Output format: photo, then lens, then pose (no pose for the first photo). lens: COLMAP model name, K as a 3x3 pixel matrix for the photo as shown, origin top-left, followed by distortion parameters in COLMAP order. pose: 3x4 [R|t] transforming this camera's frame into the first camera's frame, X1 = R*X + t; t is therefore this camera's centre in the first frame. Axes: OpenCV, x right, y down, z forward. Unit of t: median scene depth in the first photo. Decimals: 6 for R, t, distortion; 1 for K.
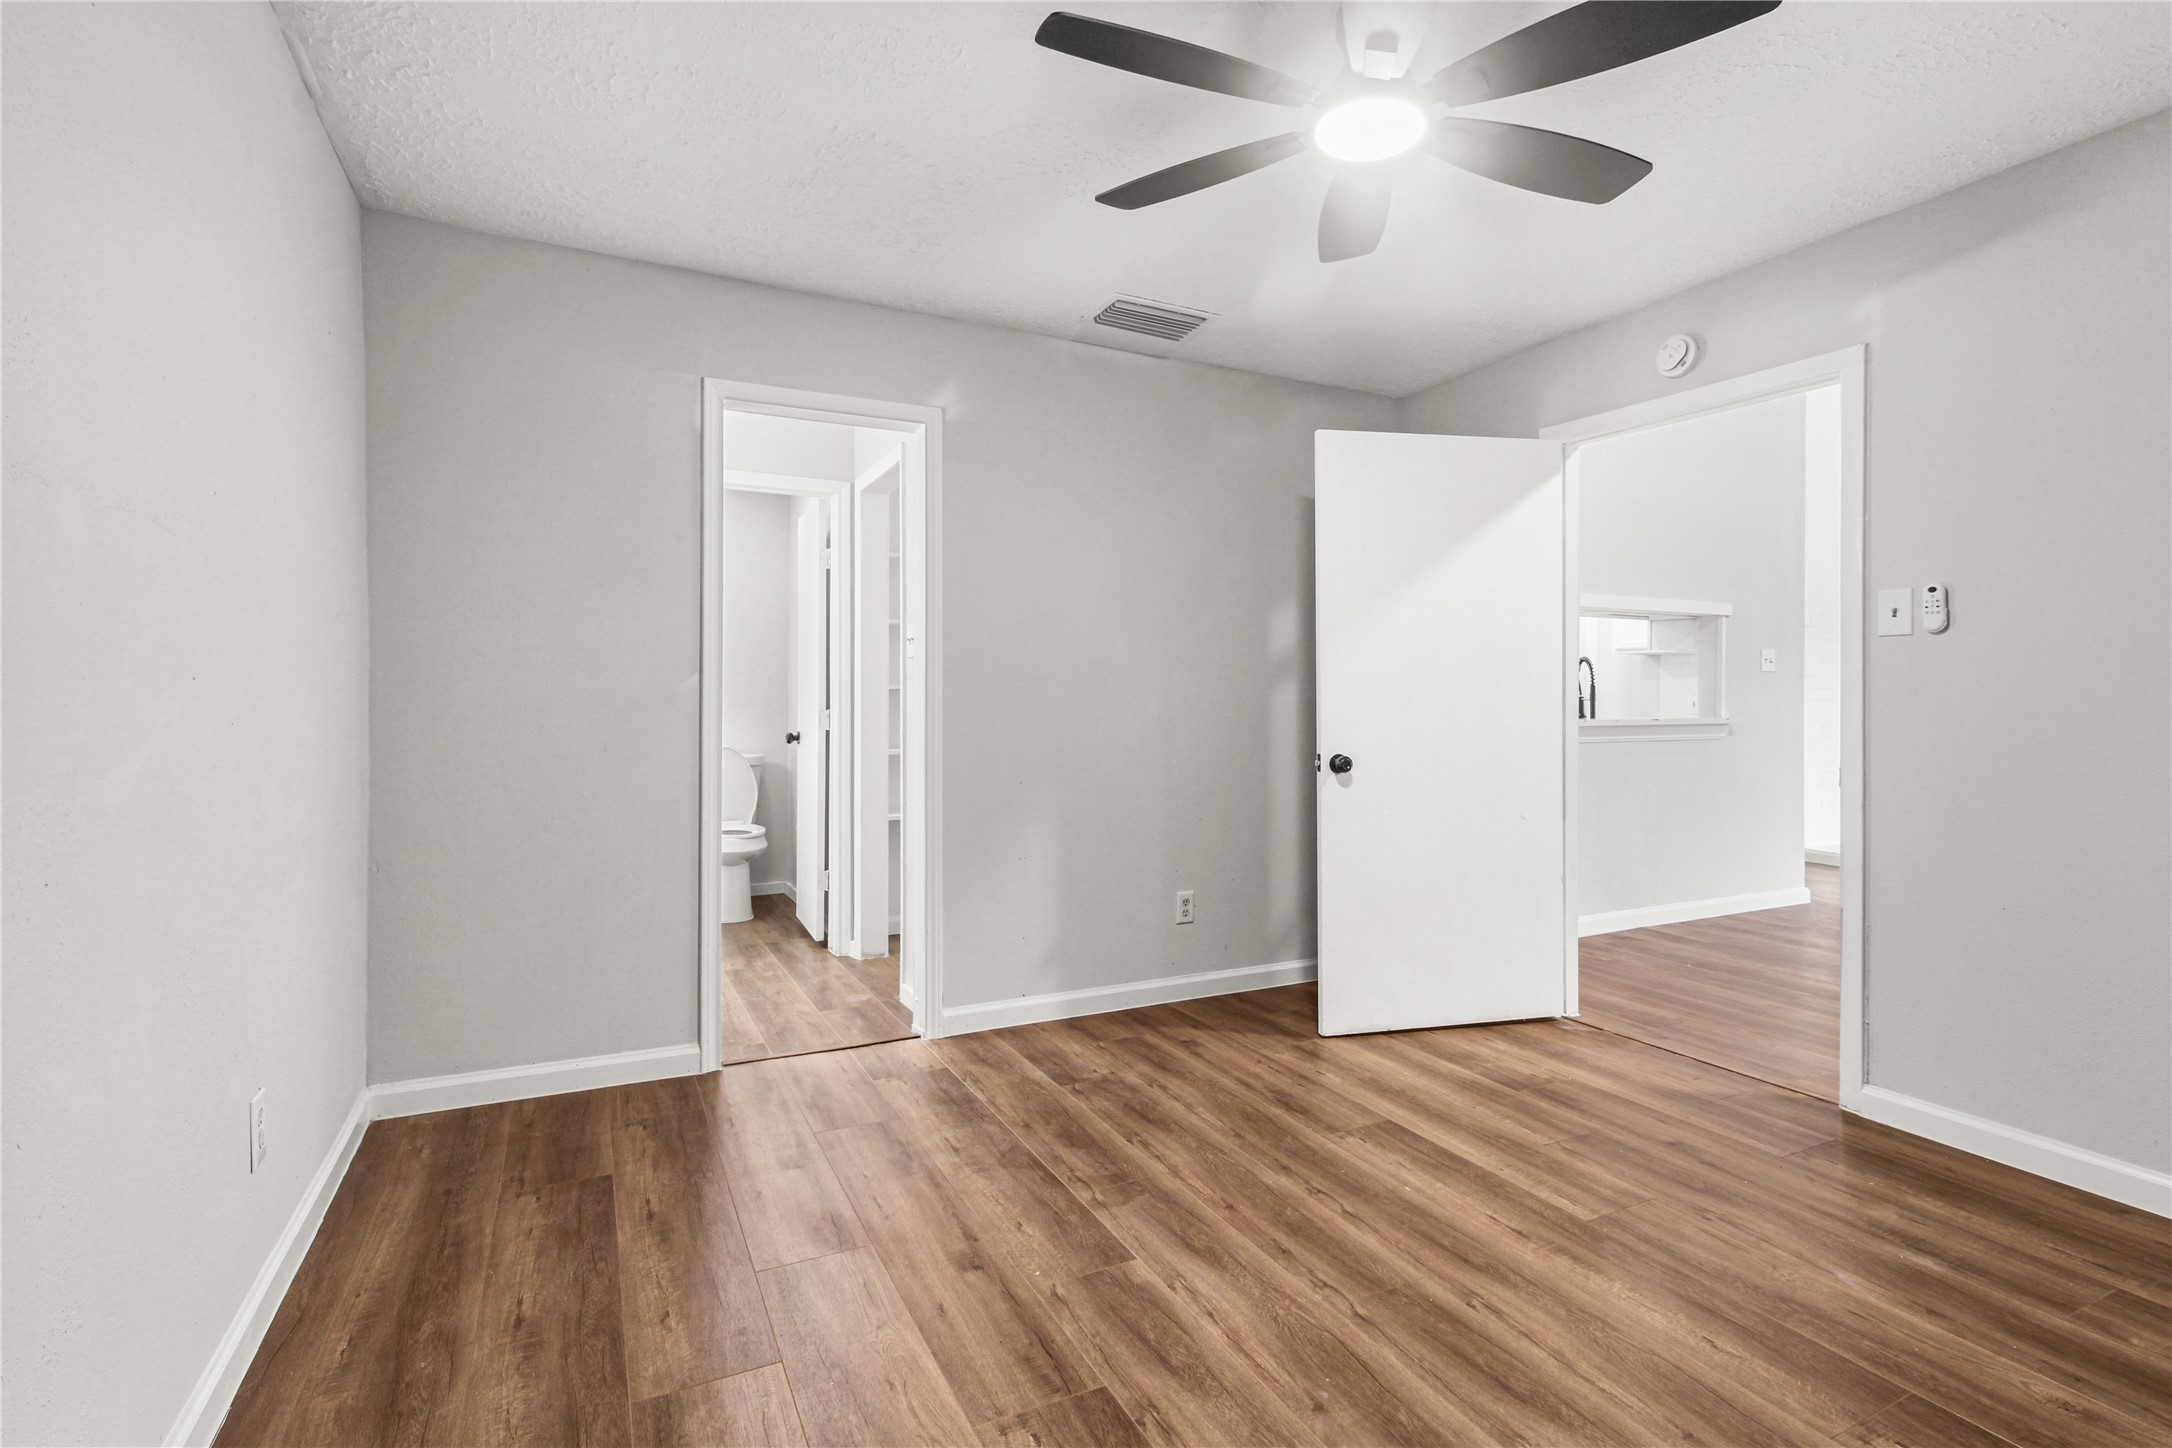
lens RADIAL K [[1046.6, 0, 1090.2], [0, 1046.6, 715.4], [0, 0, 1]] dist [0.019884, -0.012537]
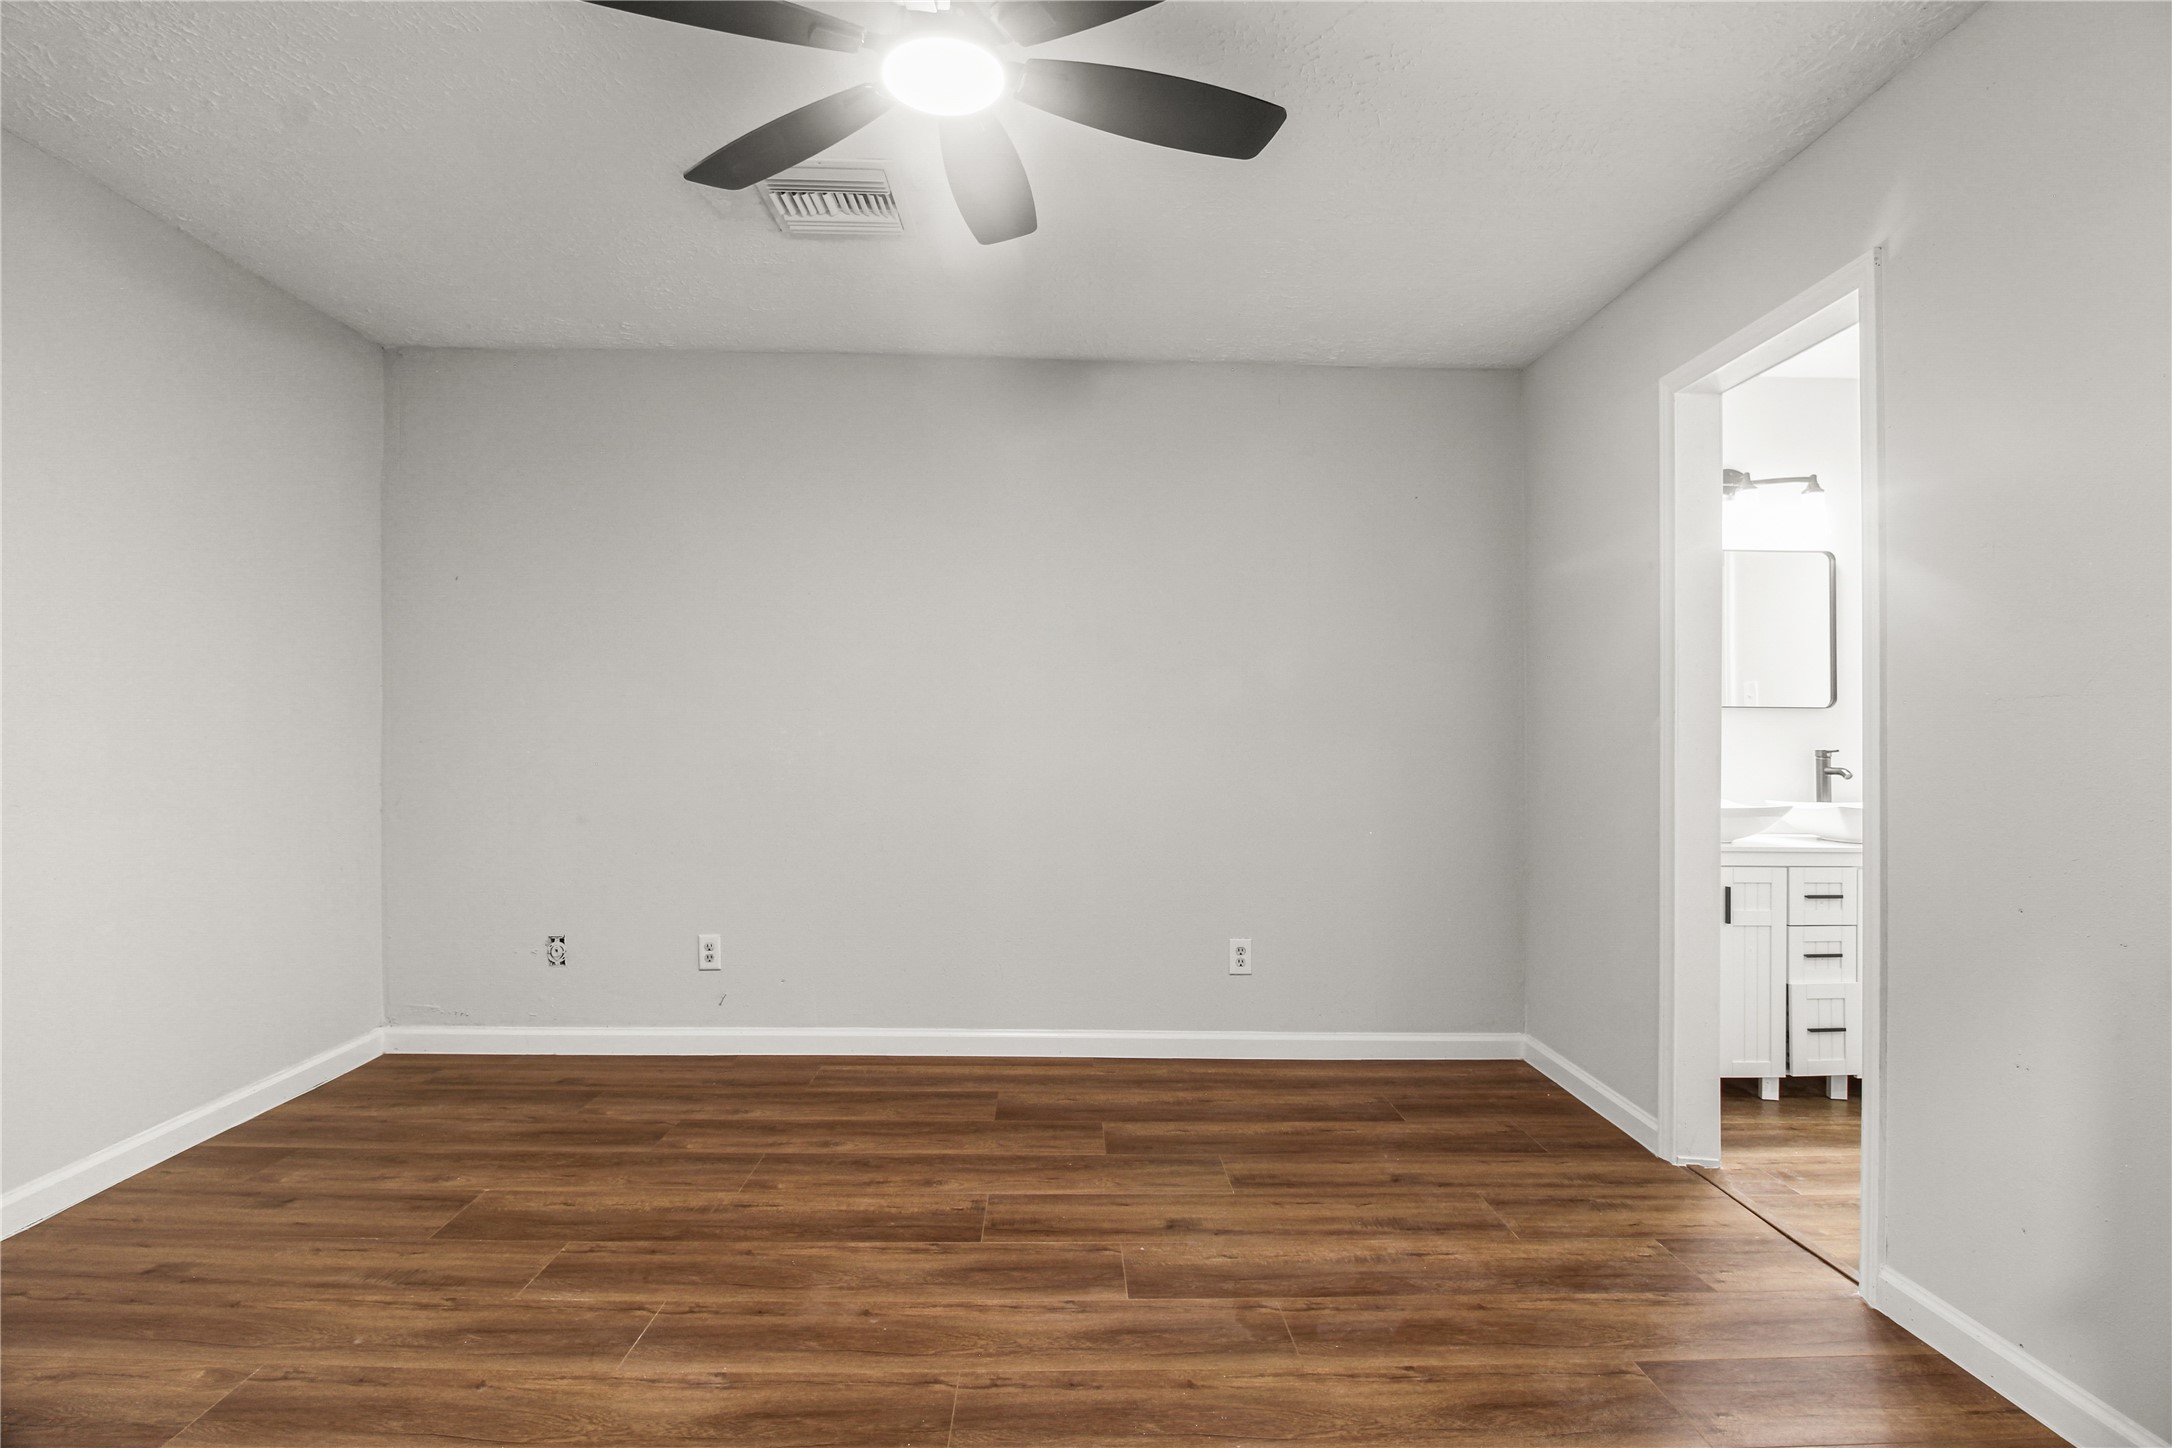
lens RADIAL K [[1046.6, 0, 1084.4], [0, 1046.6, 729.8], [0, 0, 1]] dist [0.019884, -0.012537]
pose [[-0.437815, -0.010497, -0.899004, 0.969618], [-0.017139, 0.999848, -0.003328, -0.013348], [0.898902, 0.013951, -0.437928, 1.406821]]
